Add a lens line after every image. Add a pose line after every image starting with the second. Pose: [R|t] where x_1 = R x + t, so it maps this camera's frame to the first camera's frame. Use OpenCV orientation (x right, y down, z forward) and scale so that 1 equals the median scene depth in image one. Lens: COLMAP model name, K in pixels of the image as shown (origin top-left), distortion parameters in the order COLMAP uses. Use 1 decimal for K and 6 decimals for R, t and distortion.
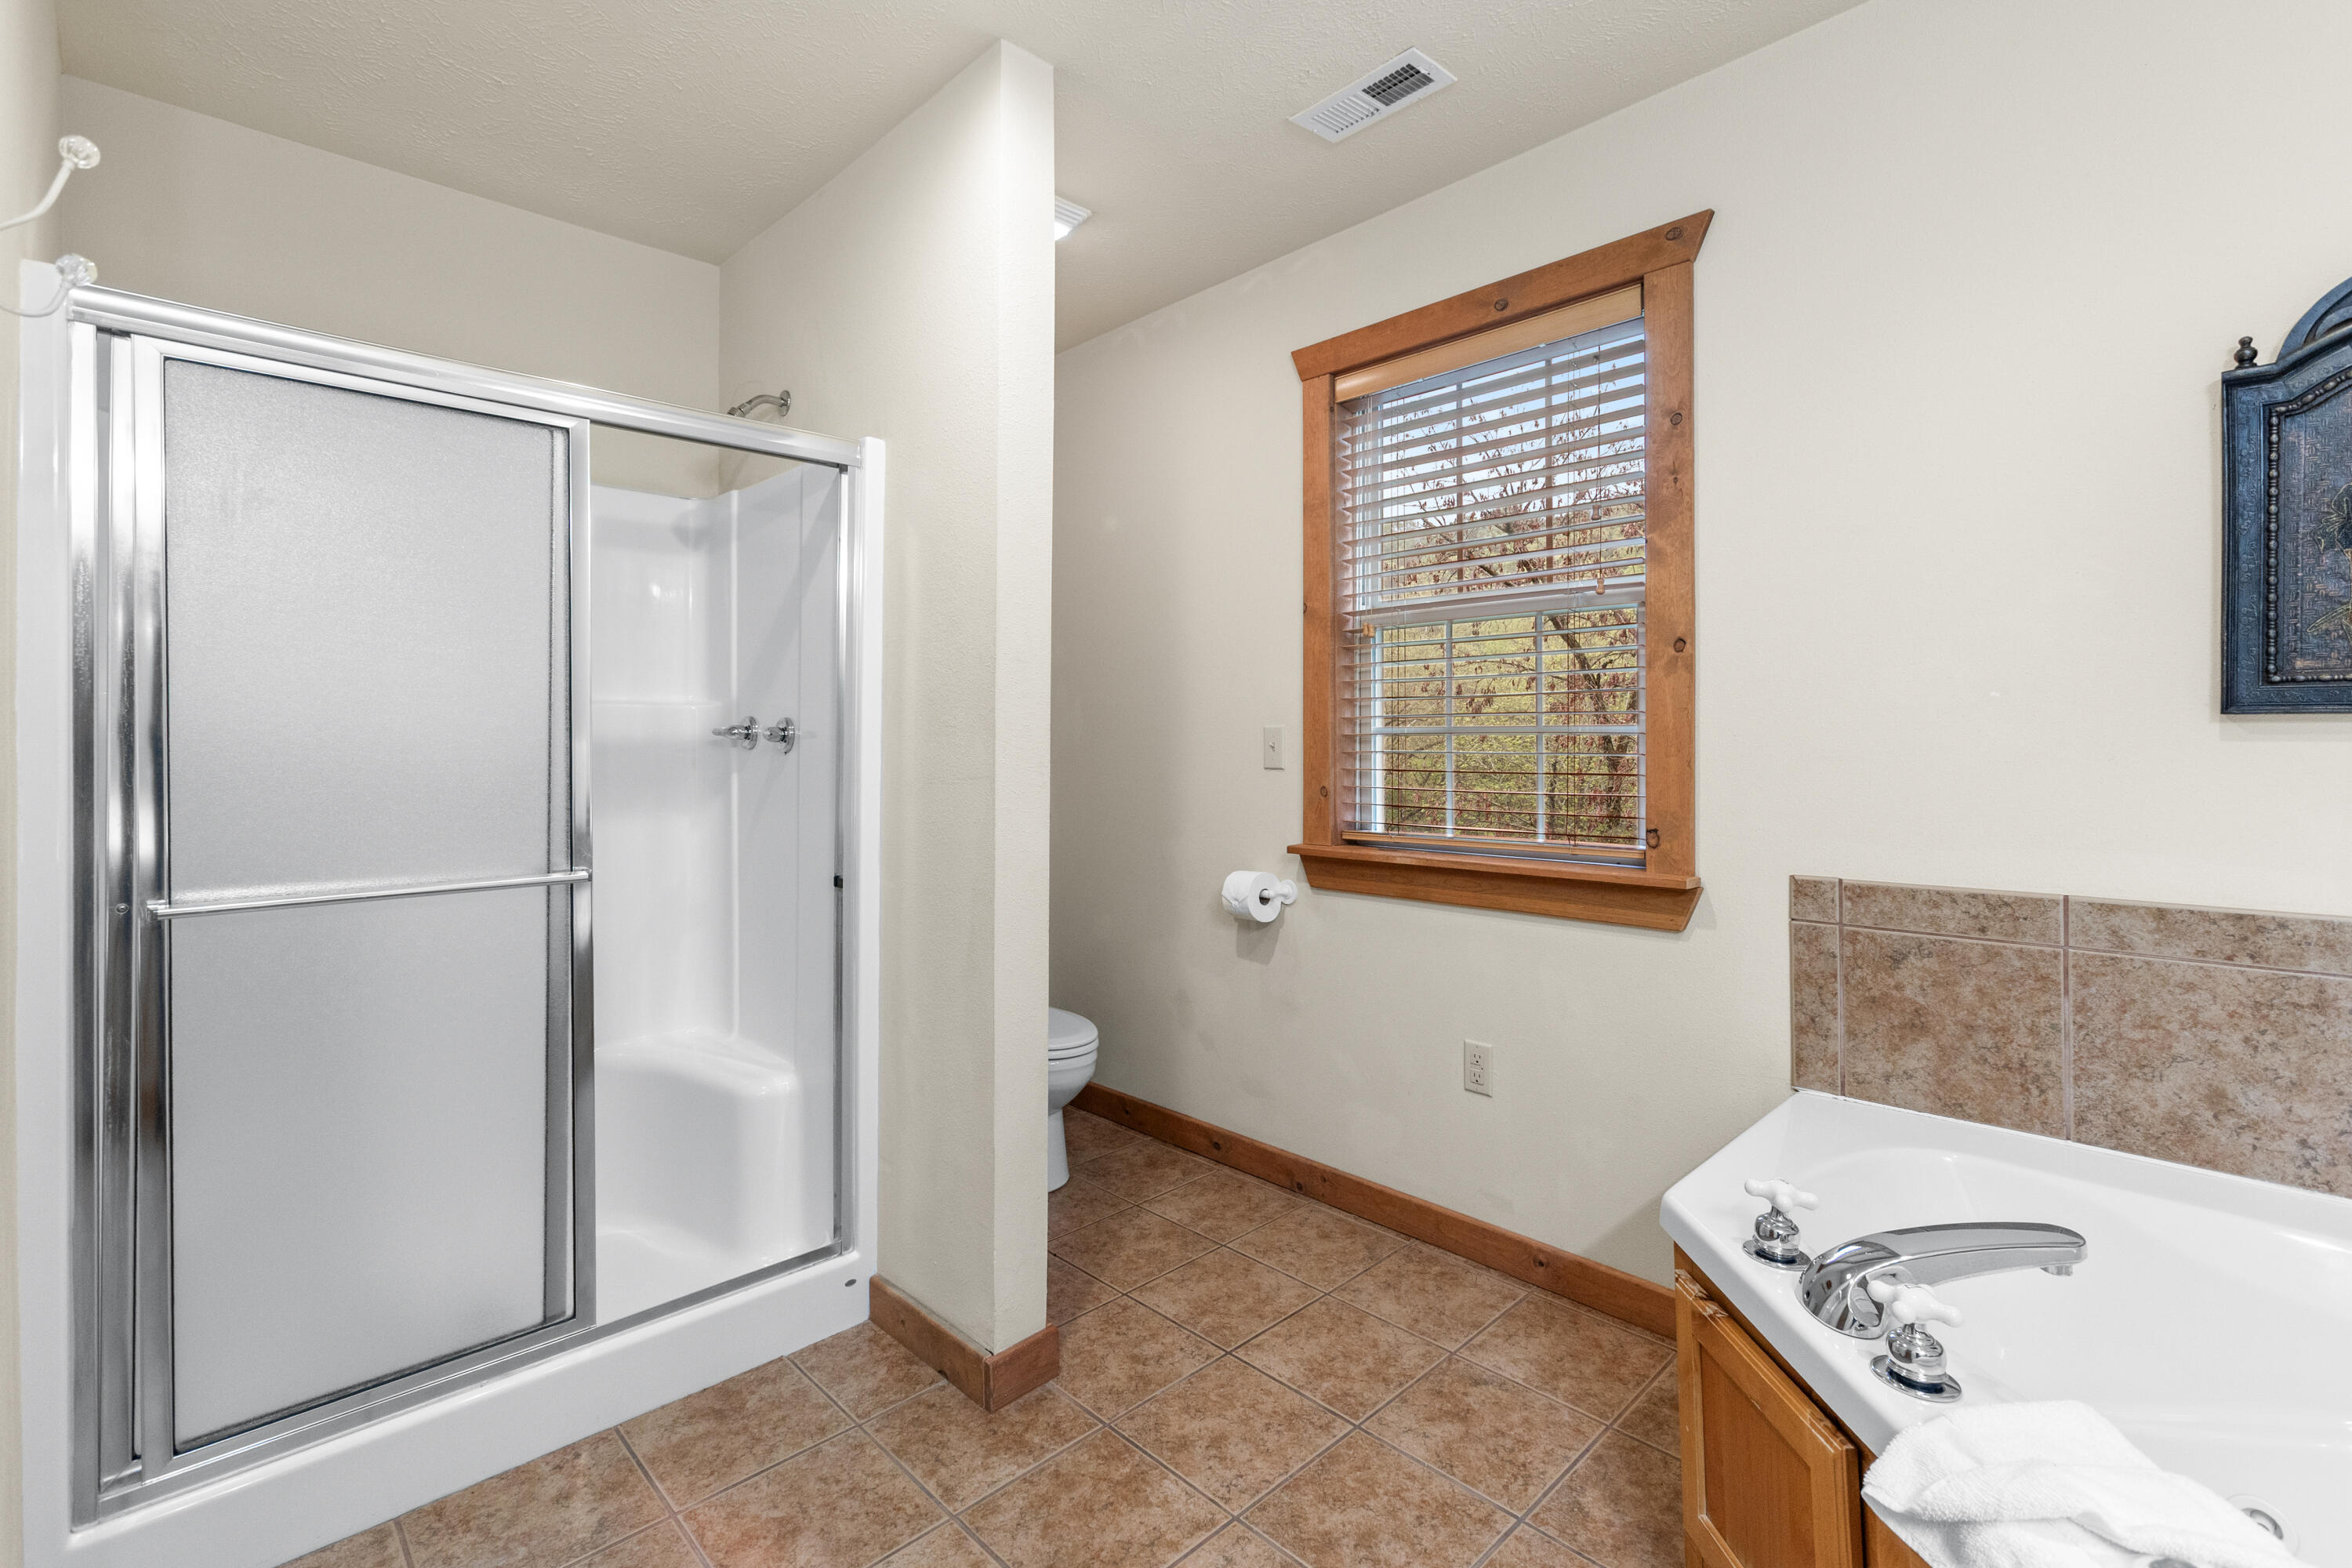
lens RADIAL K [[1066.9, 0, 1172.1], [0, 1066.9, 738.0], [0, 0, 1]] dist [0.002115, 0.000766]
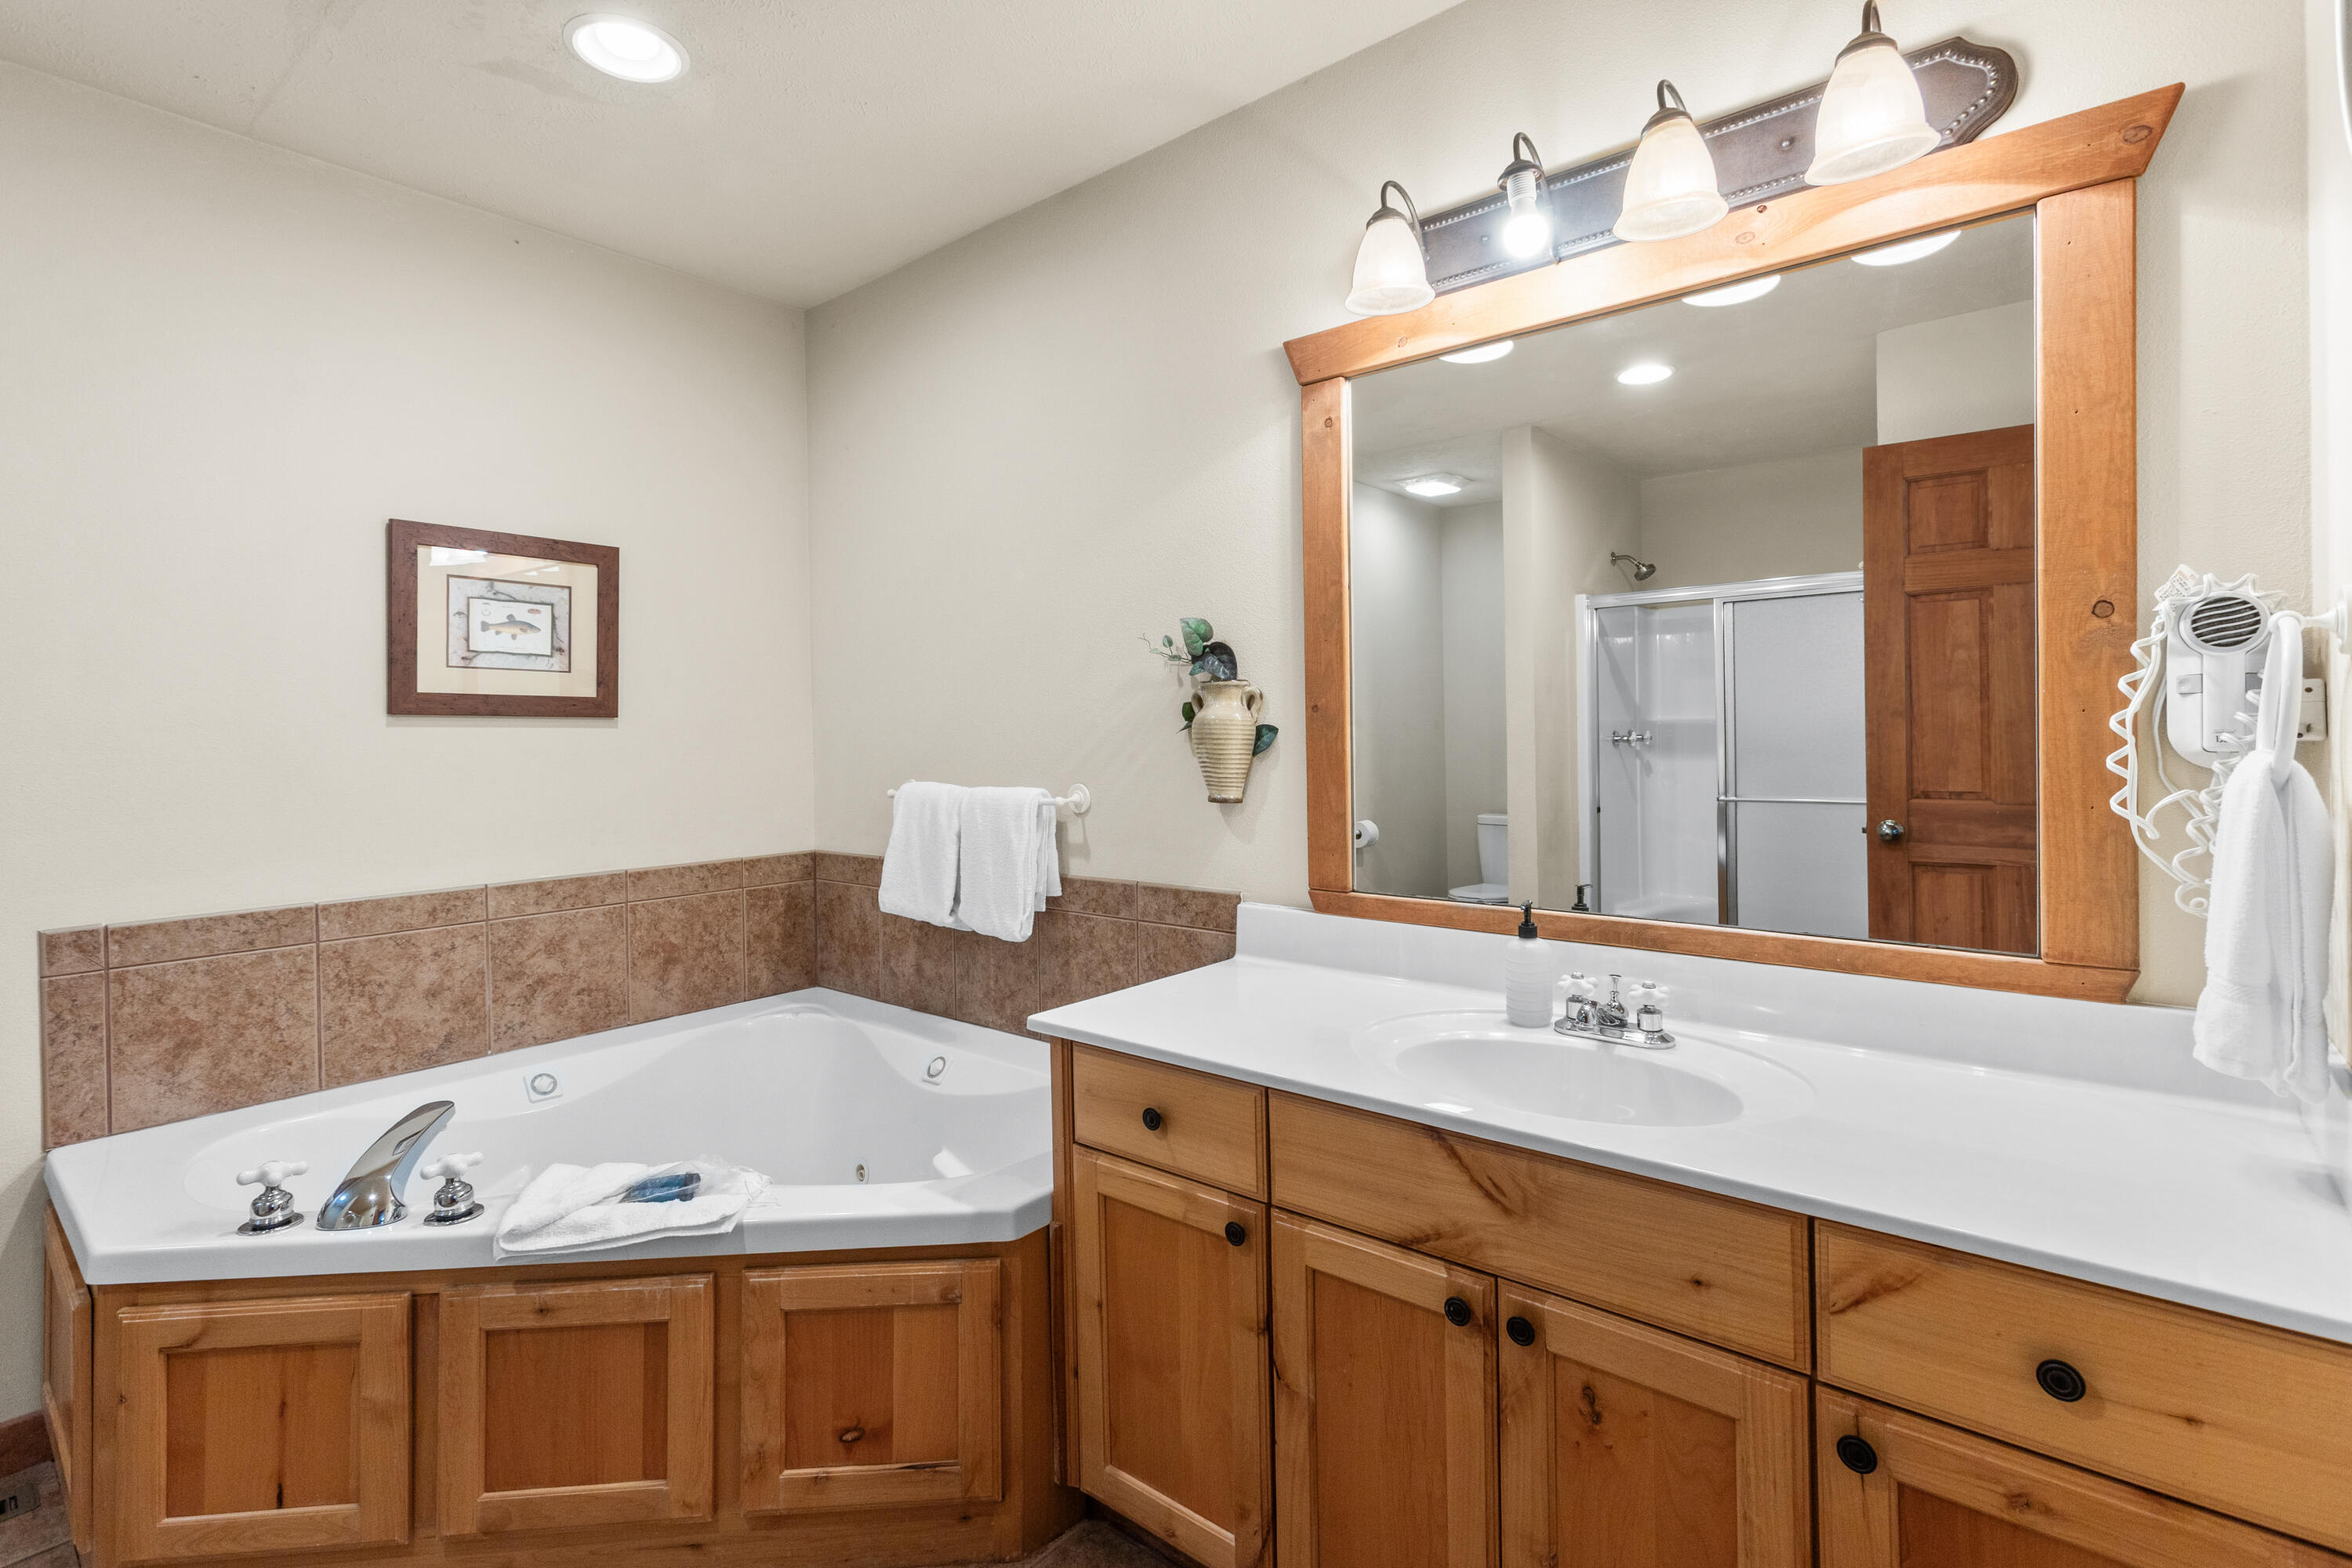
lens RADIAL K [[1103.6, 0, 1176.3], [0, 1103.6, 744.5], [0, 0, 1]] dist [0.001669, -0.000052]
pose [[-0.102723, -0.009726, 0.994662, -0.576993], [0.020673, 0.999715, 0.011911, -0.035544], [-0.994495, 0.021786, -0.102492, 0.087383]]
